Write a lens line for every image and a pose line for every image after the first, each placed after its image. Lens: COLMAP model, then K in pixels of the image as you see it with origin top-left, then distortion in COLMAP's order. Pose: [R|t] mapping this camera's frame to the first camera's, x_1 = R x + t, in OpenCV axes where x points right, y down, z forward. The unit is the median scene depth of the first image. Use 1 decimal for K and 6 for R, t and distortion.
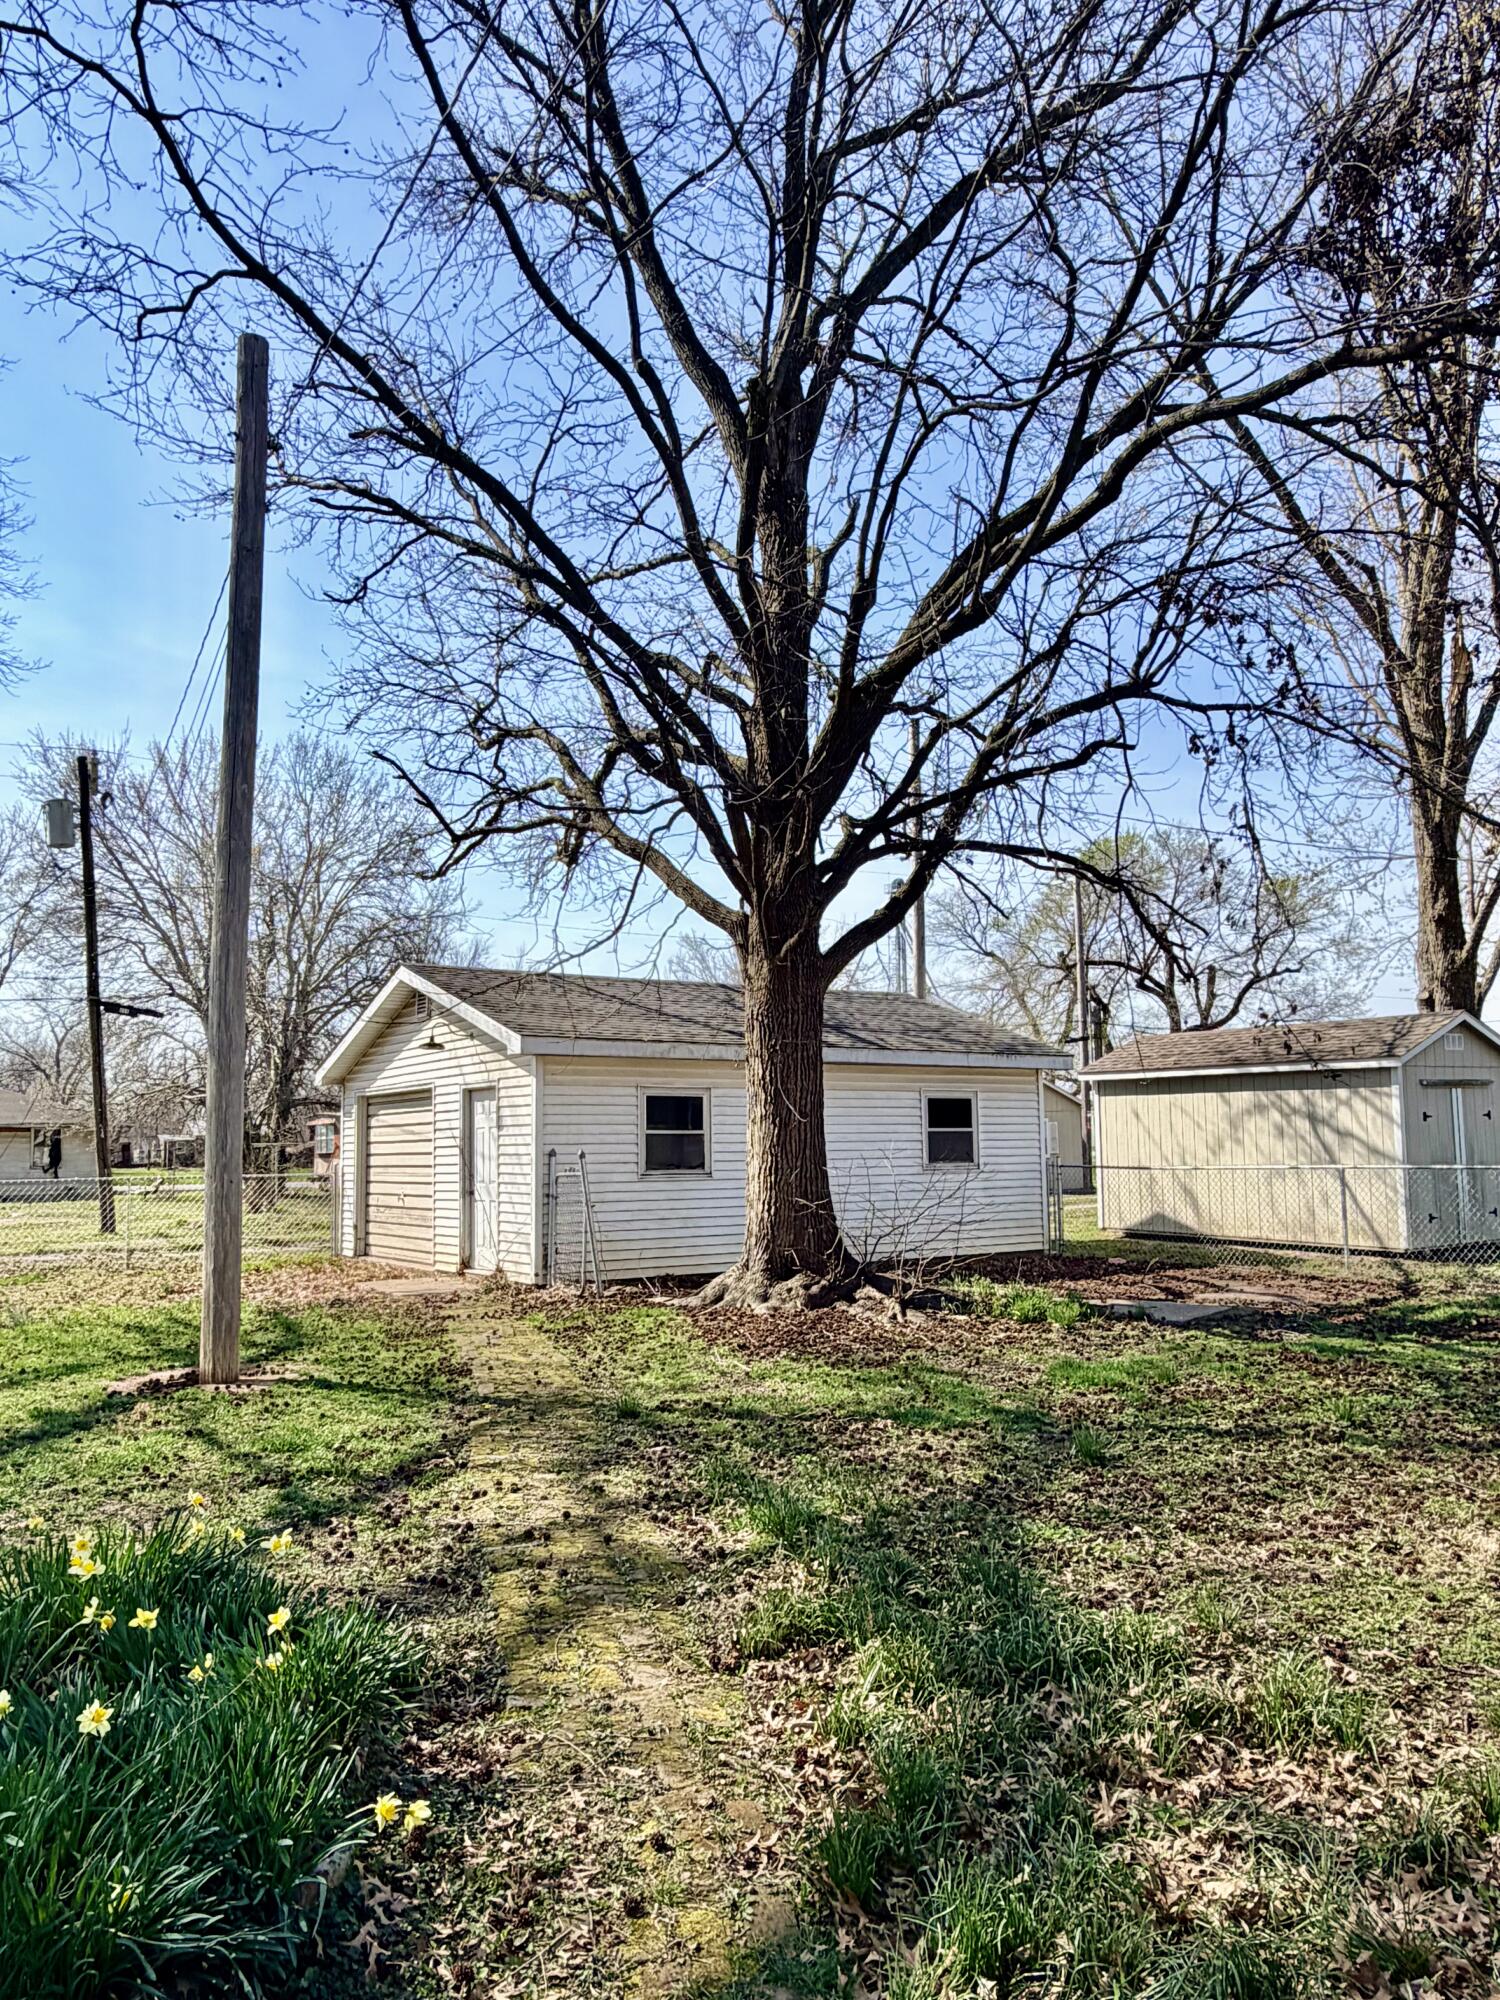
lens RADIAL K [[1426.2, 0, 761.2], [0, 1426.2, 1001.1], [0, 0, 1]] dist [-0.002807, -0.001027]
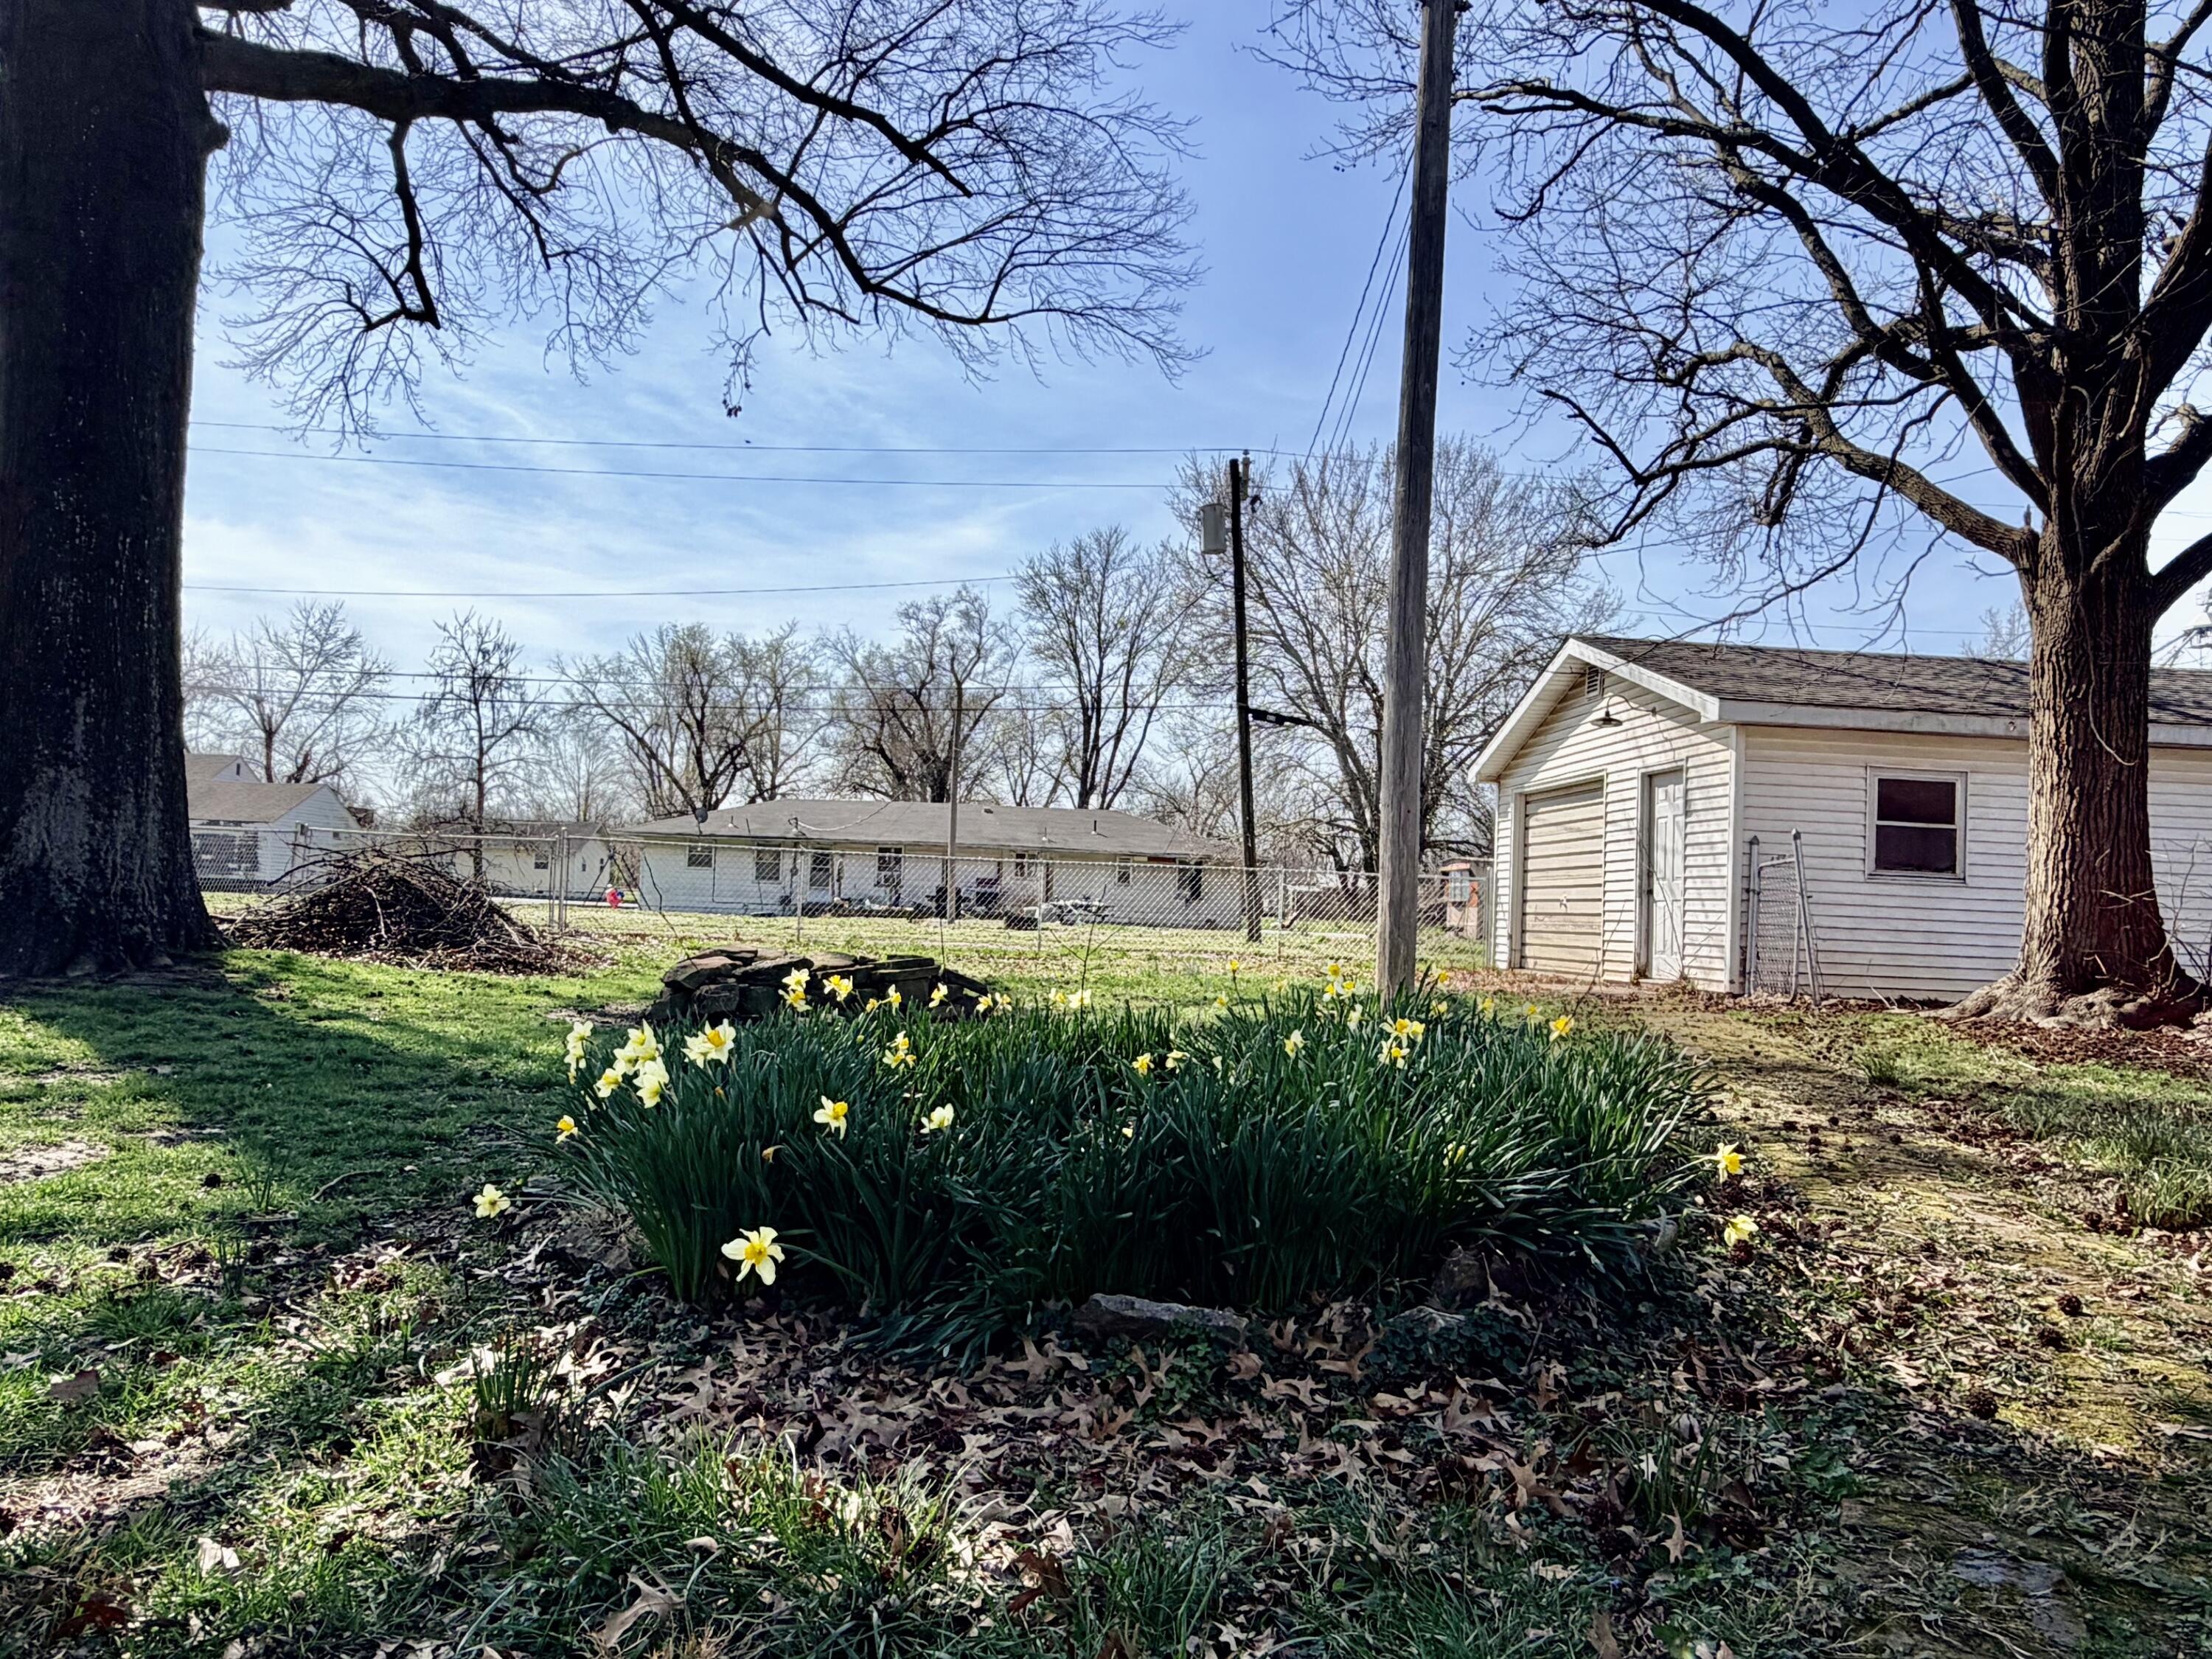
lens RADIAL K [[1577.4, 0, 1106.0], [0, 1577.4, 829.5], [0, 0, 1]] dist [-0.002807, -0.001027]
pose [[0.871204, 0.026947, -0.490181, -0.022730], [-0.004871, 0.998918, 0.046258, 0.055854], [0.490897, -0.037912, 0.870392, 0.001081]]
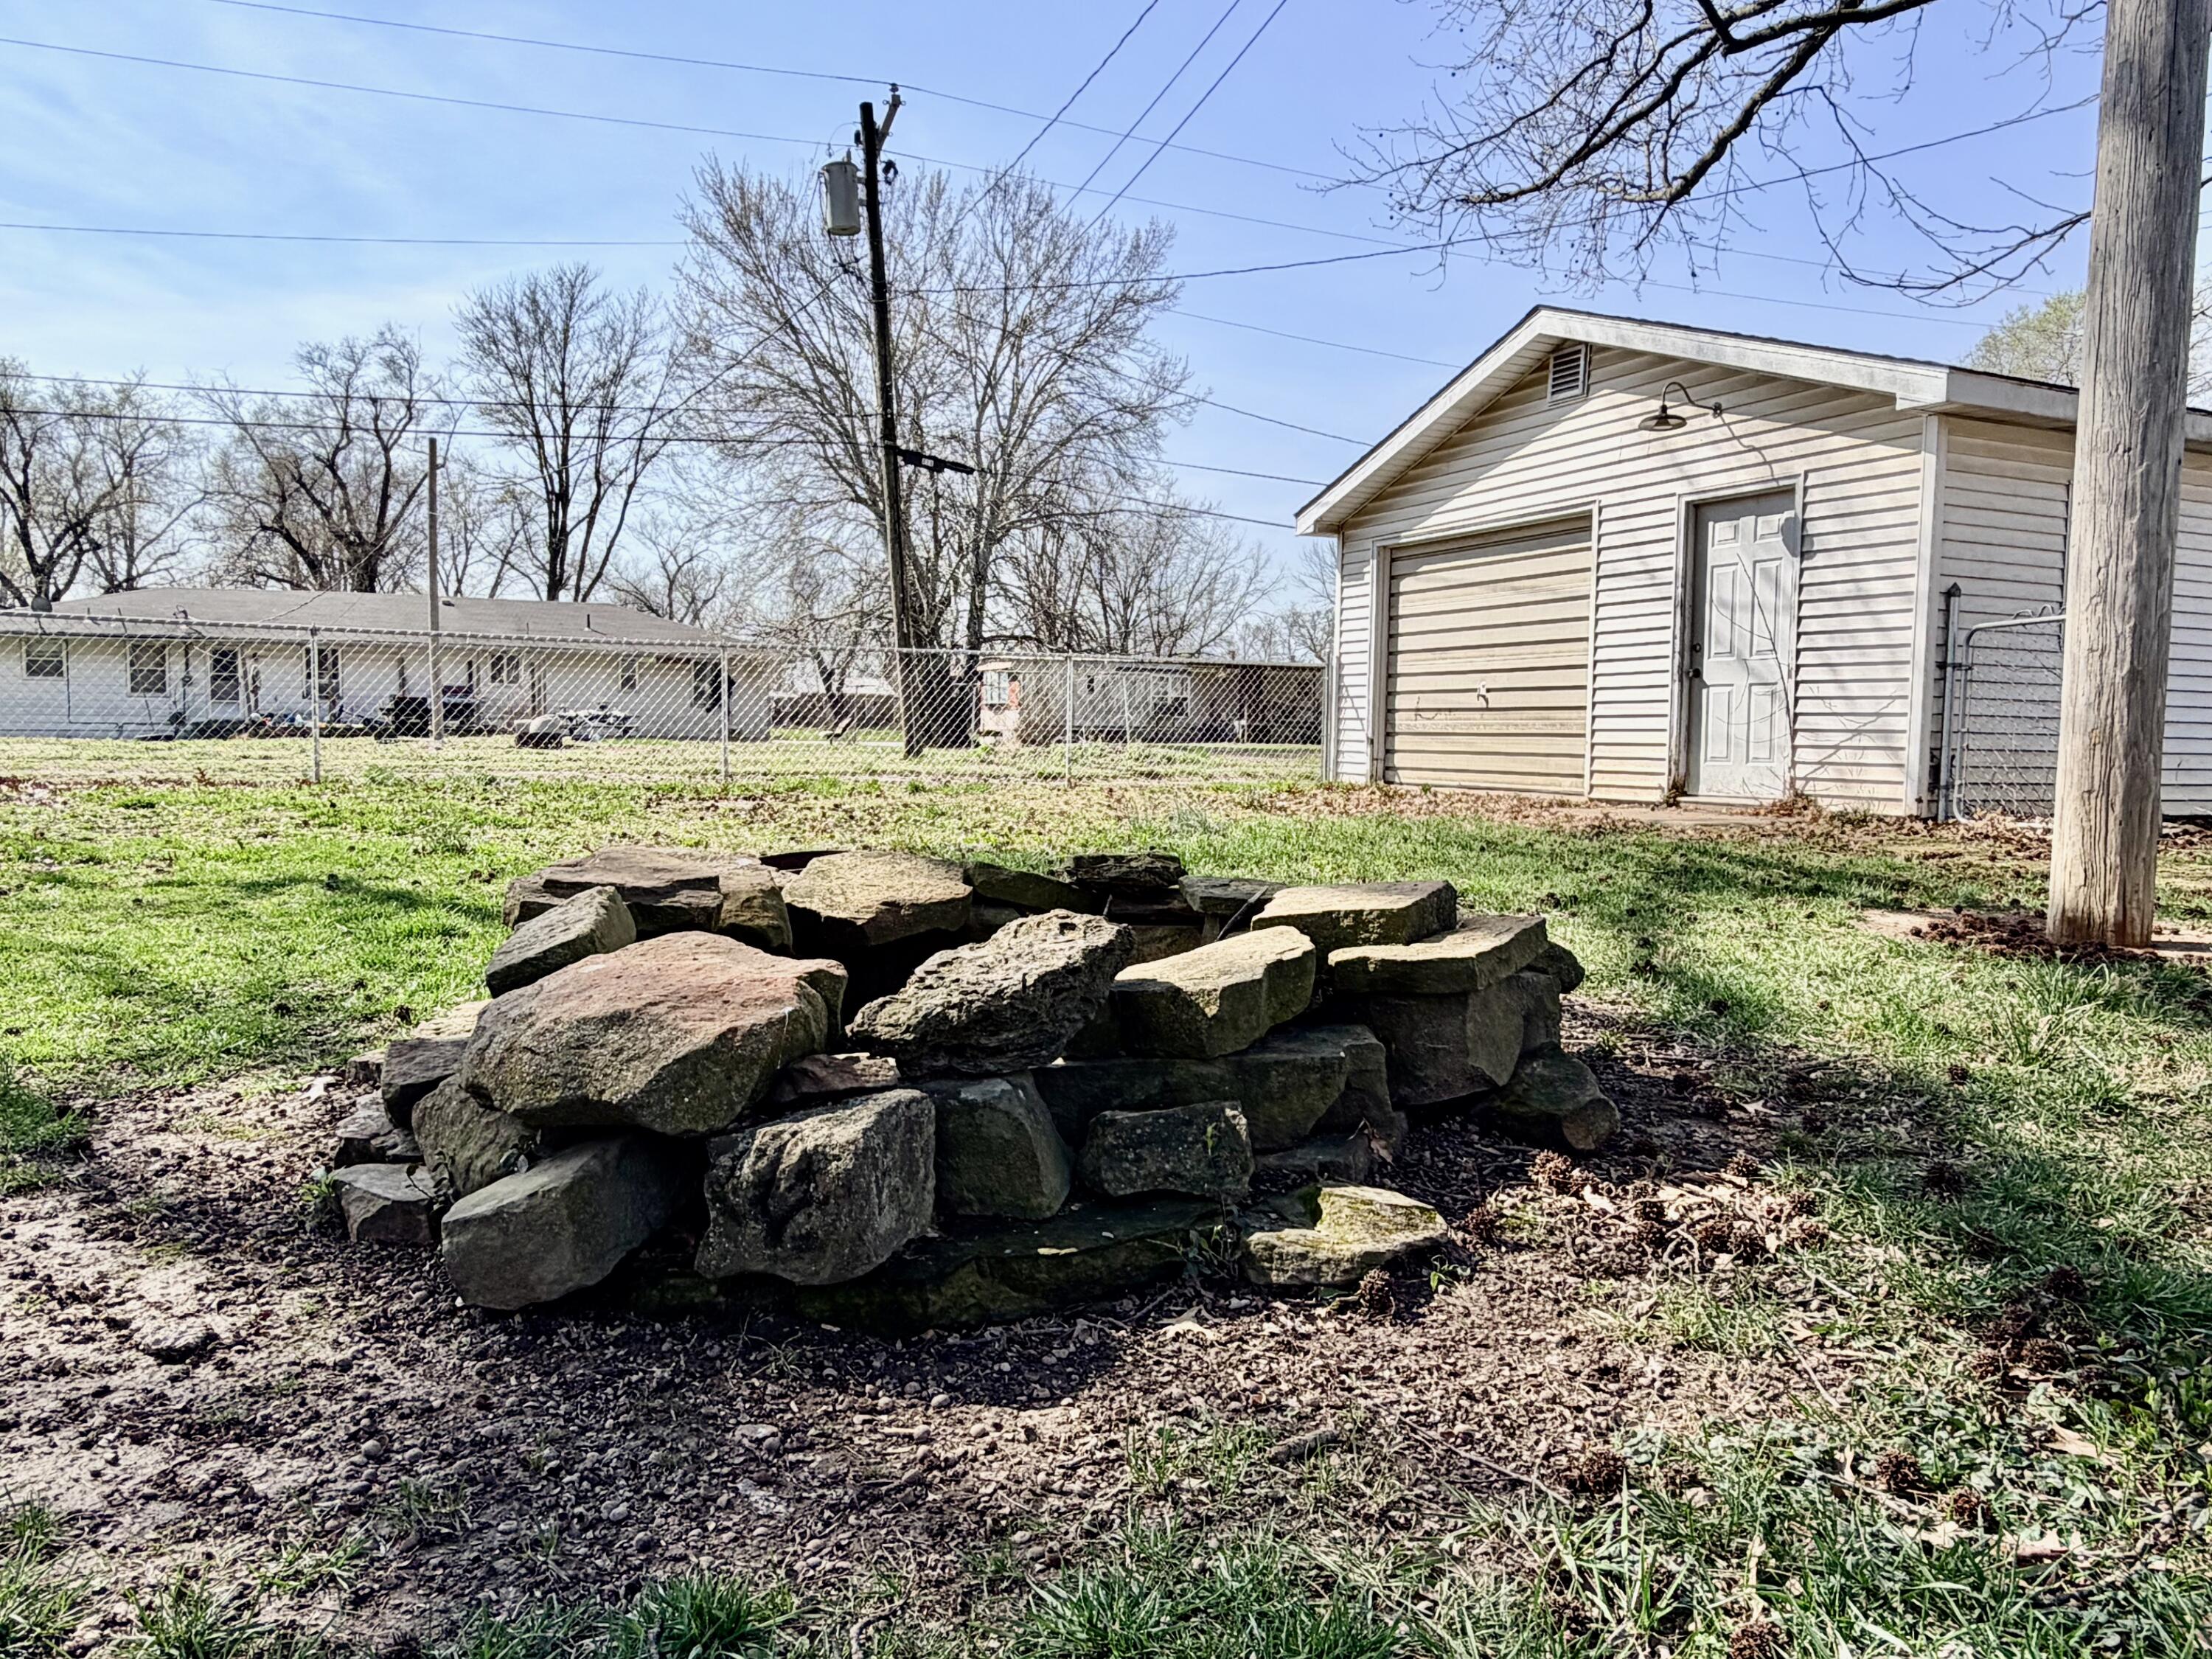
lens RADIAL K [[1577.4, 0, 1106.0], [0, 1577.4, 829.5], [0, 0, 1]] dist [-0.002807, -0.001027]
pose [[0.986420, 0.041725, -0.158854, -0.358795], [-0.015081, 0.986117, 0.165367, 0.096781], [0.163548, -0.160726, 0.973355, 0.303619]]
